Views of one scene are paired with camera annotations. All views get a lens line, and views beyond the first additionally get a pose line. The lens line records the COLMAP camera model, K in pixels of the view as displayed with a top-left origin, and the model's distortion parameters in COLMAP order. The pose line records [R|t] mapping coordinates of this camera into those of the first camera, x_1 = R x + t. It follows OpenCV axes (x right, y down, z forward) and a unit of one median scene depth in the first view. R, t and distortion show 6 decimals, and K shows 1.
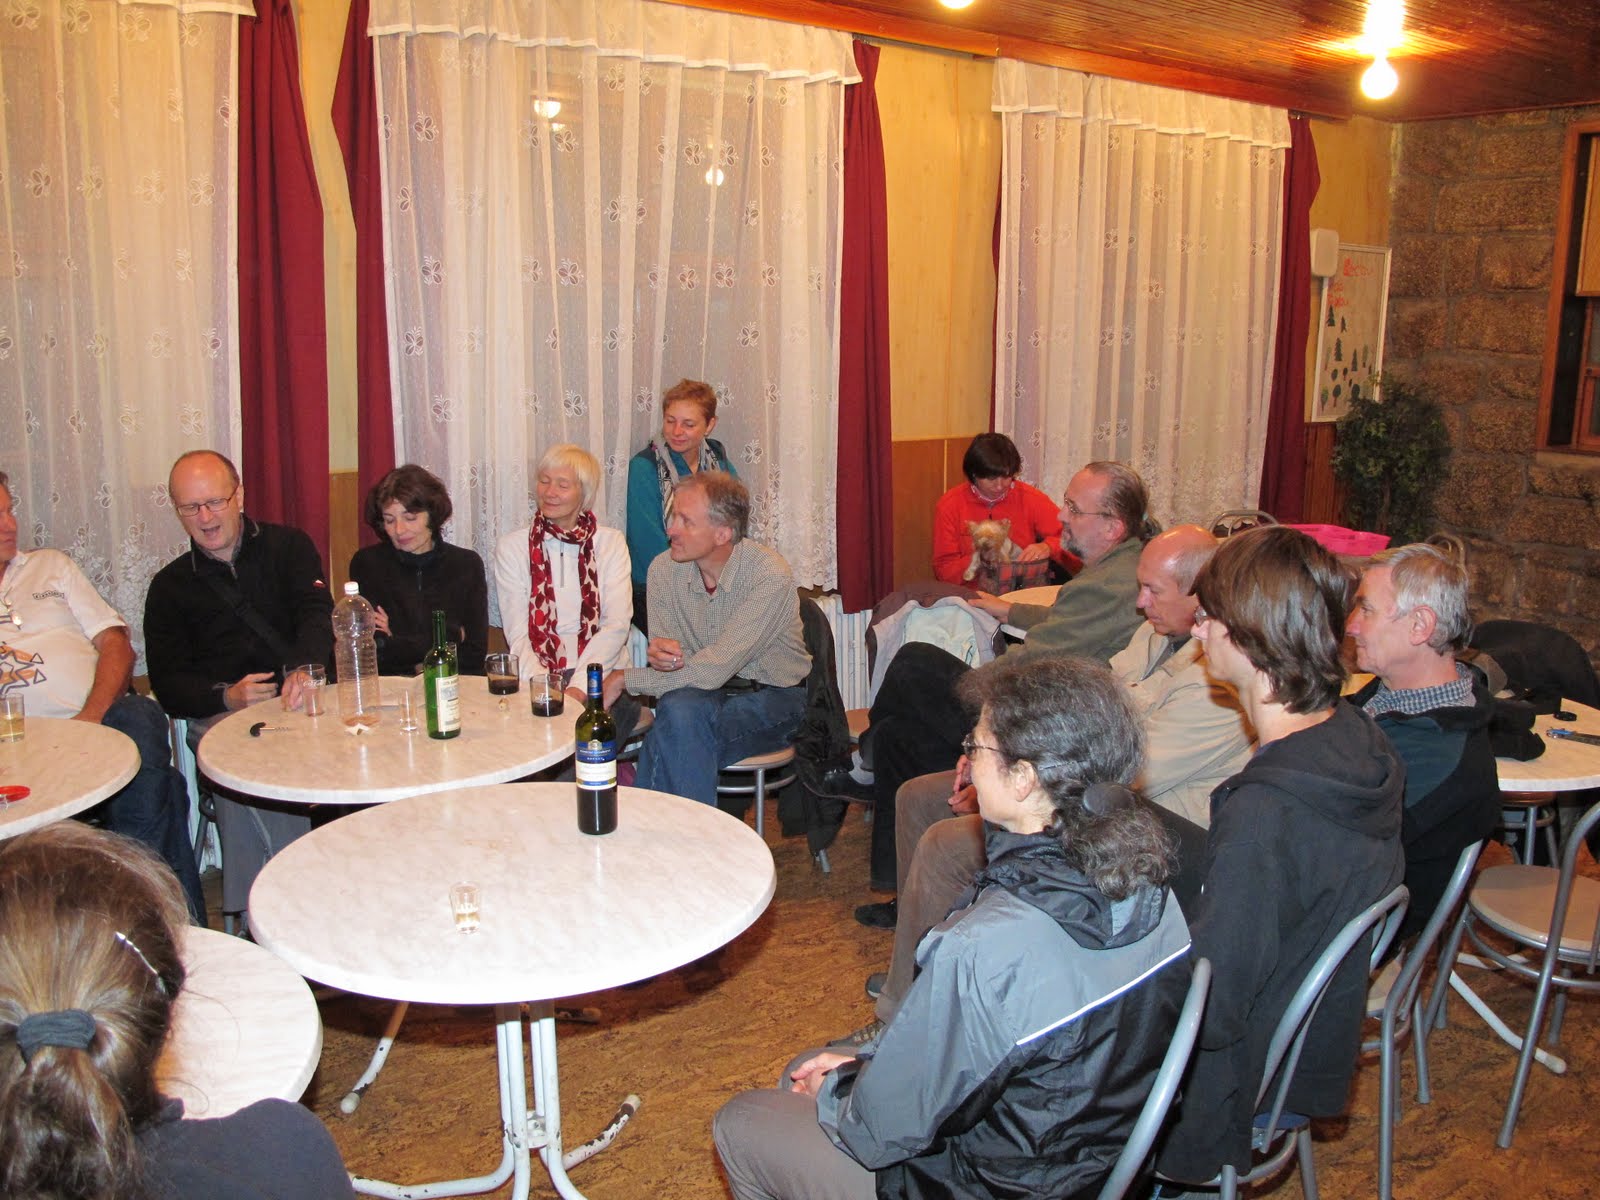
lens RADIAL K [[1328.5, 0, 797.1], [0, 1328.5, 532.0], [0, 0, 1]] dist [-0.138351, 0.122924]
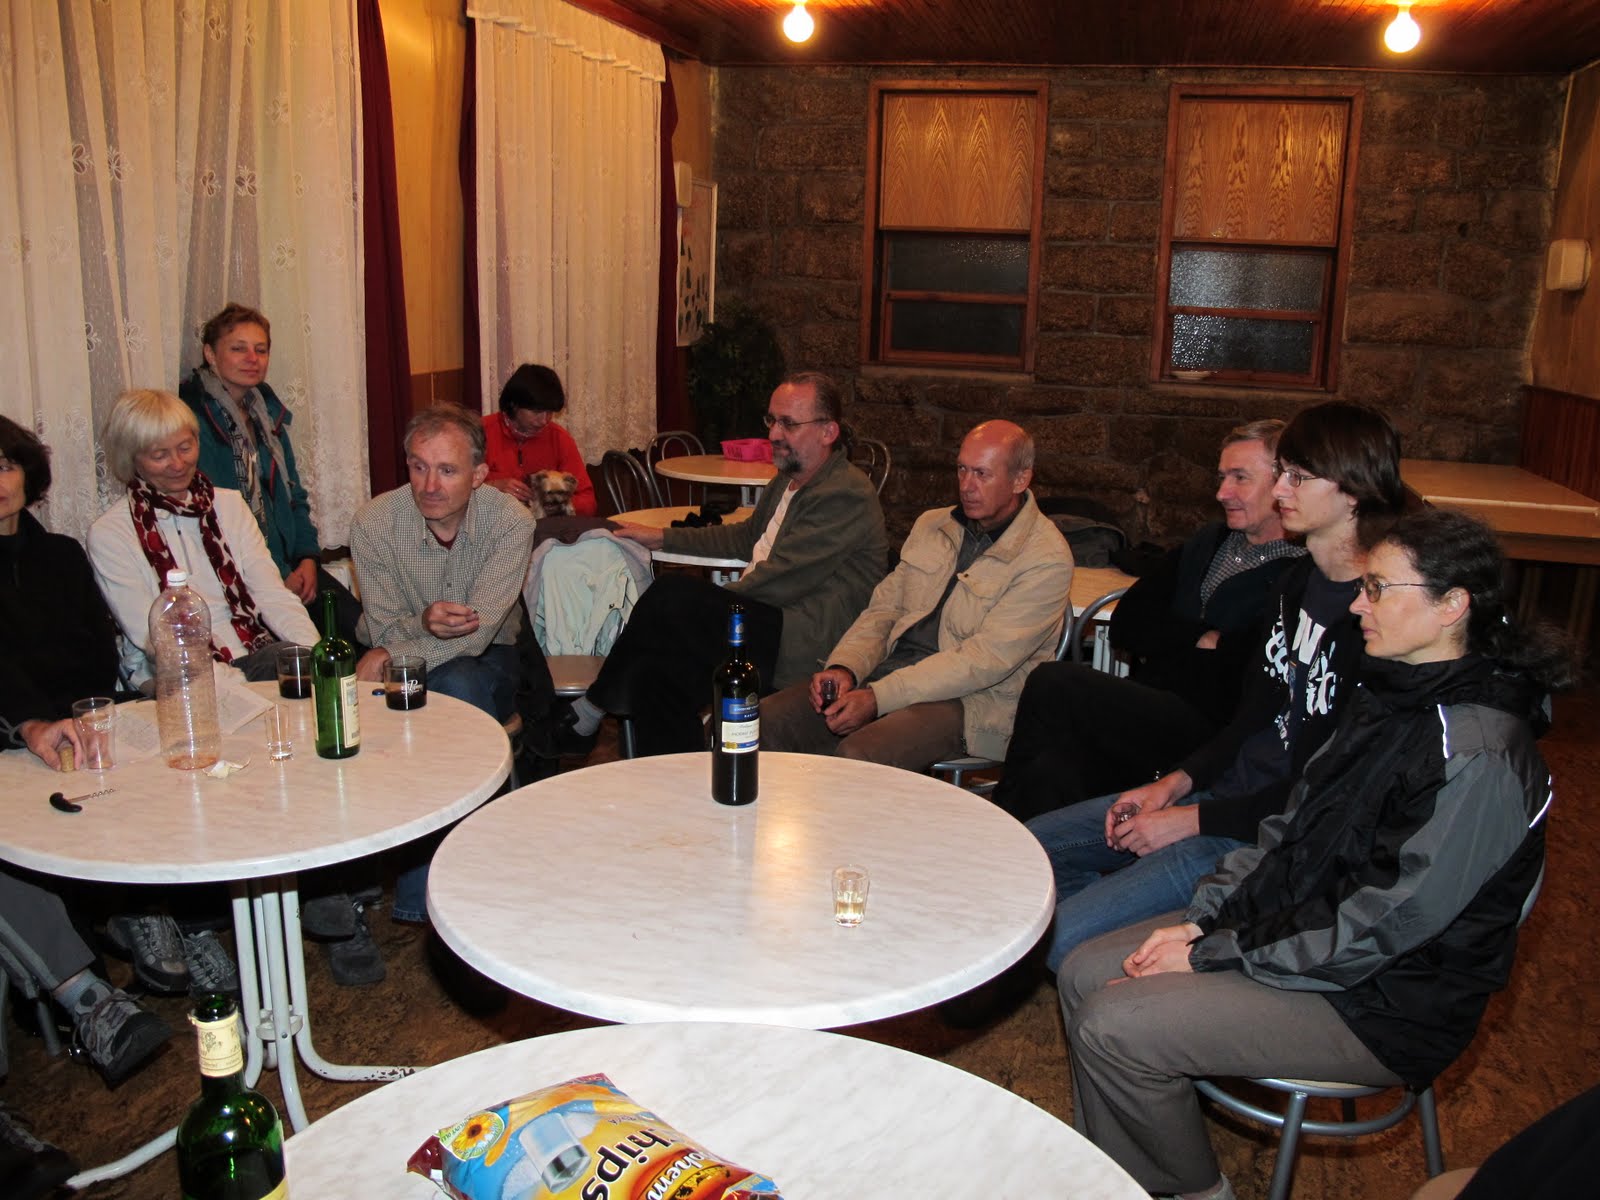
lens RADIAL K [[1328.5, 0, 797.1], [0, 1328.5, 532.0], [0, 0, 1]] dist [-0.138351, 0.122924]
pose [[0.825268, -0.104620, 0.554967, -0.141893], [0.076488, 0.994342, 0.073708, -0.006108], [-0.559538, -0.018380, 0.828601, 0.050009]]
